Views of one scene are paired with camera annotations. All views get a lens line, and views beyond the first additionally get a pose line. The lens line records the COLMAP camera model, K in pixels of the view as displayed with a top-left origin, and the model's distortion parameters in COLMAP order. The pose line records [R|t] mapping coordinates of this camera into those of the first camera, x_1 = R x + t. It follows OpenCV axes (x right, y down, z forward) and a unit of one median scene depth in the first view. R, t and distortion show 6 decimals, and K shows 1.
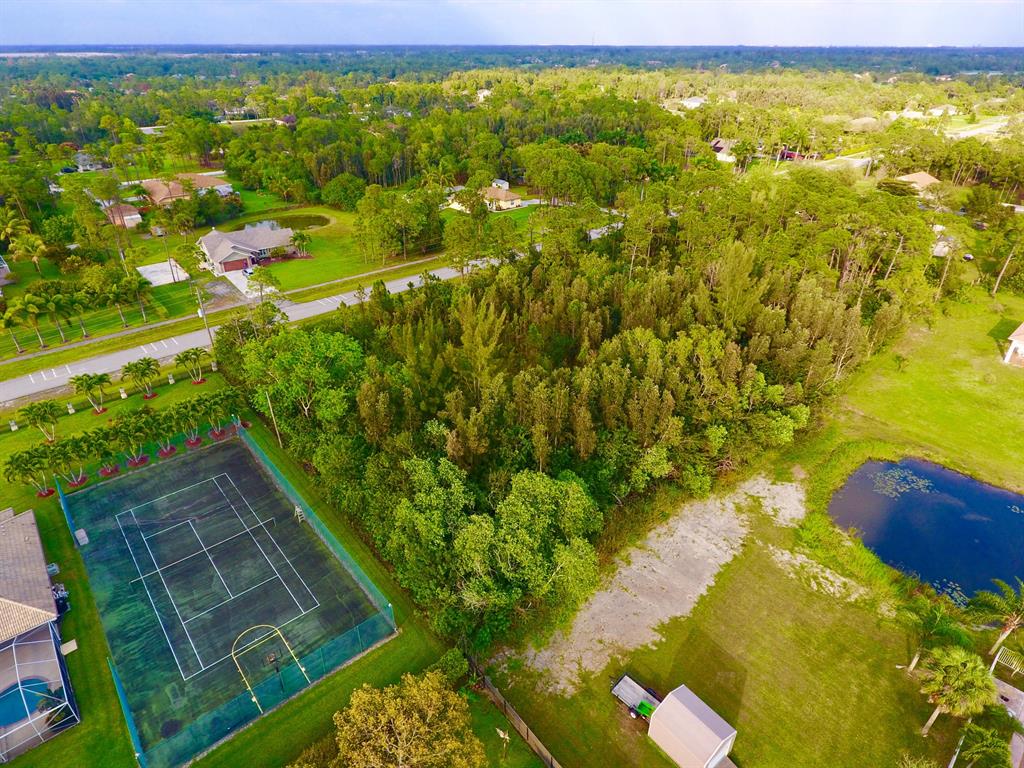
lens RADIAL K [[602.0, 0, 512.0], [0, 602.0, 384.0], [0, 0, 1]] dist [-0.002209, 0.001665]
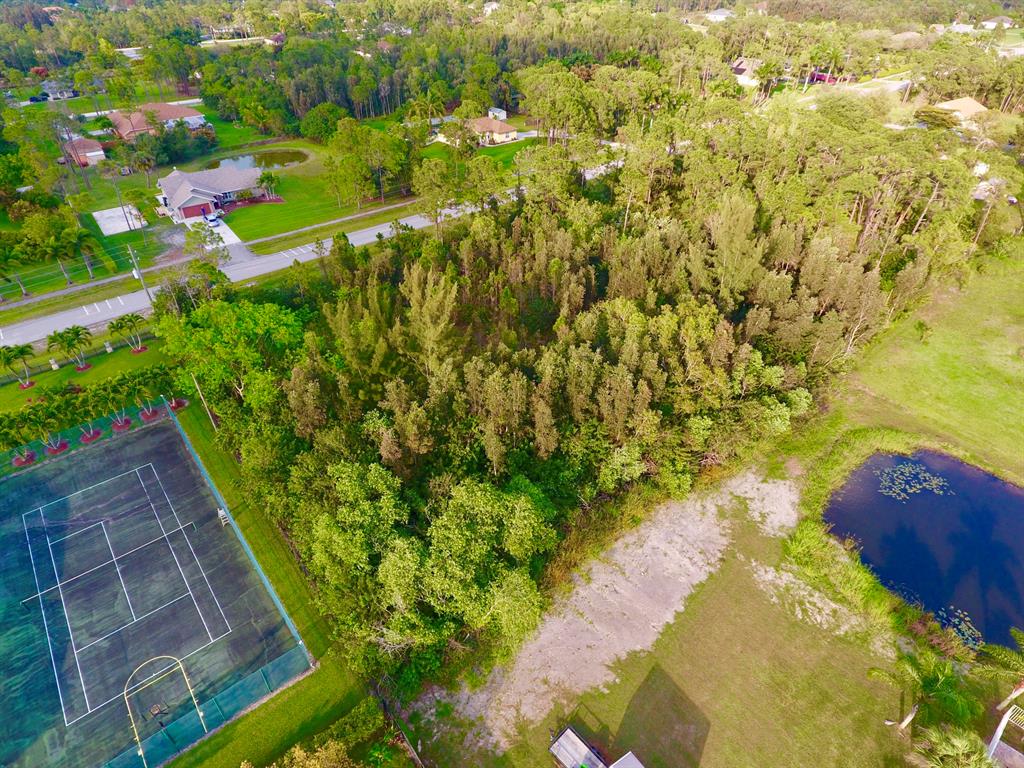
lens RADIAL K [[602.0, 0, 512.0], [0, 602.0, 384.0], [0, 0, 1]] dist [-0.002209, 0.001665]
pose [[0.999659, 0.008046, -0.024861, 0.083169], [-0.005227, 0.993754, 0.111471, -0.070459], [0.025603, -0.111303, 0.993457, 0.126273]]
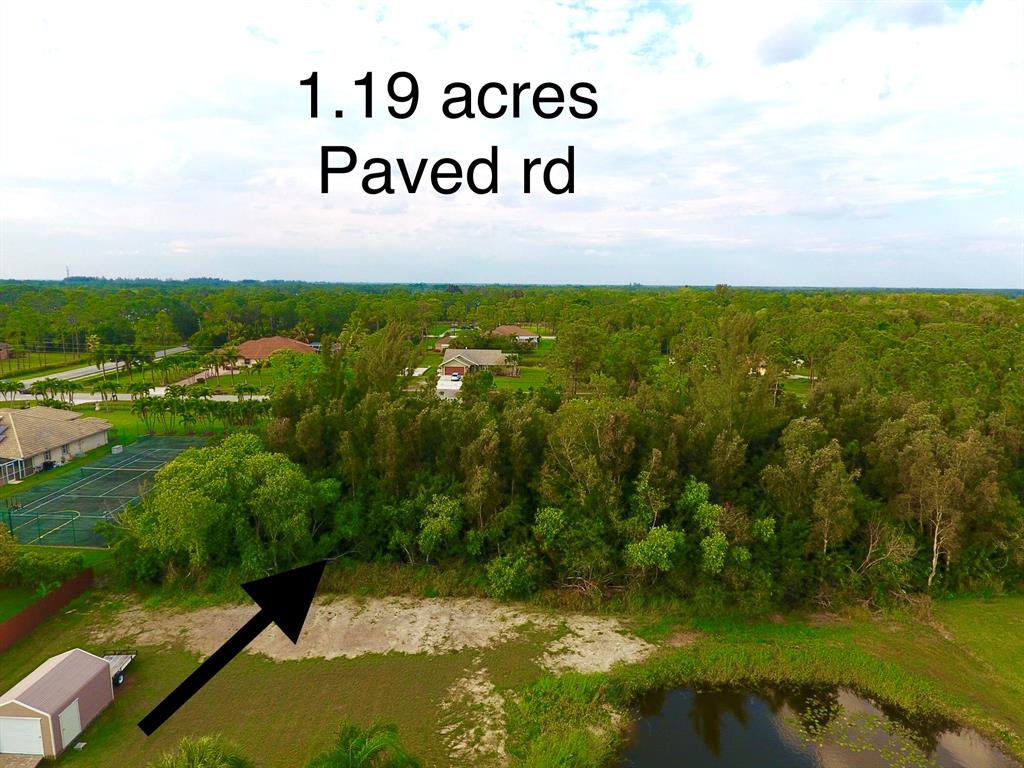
lens RADIAL K [[602.0, 0, 512.0], [0, 602.0, 384.0], [0, 0, 1]] dist [-0.002209, 0.001665]
pose [[0.751303, 0.107943, -0.651070, 0.709578], [-0.335273, 0.912172, -0.235657, 0.111524], [0.568450, 0.395336, 0.721508, 0.367295]]
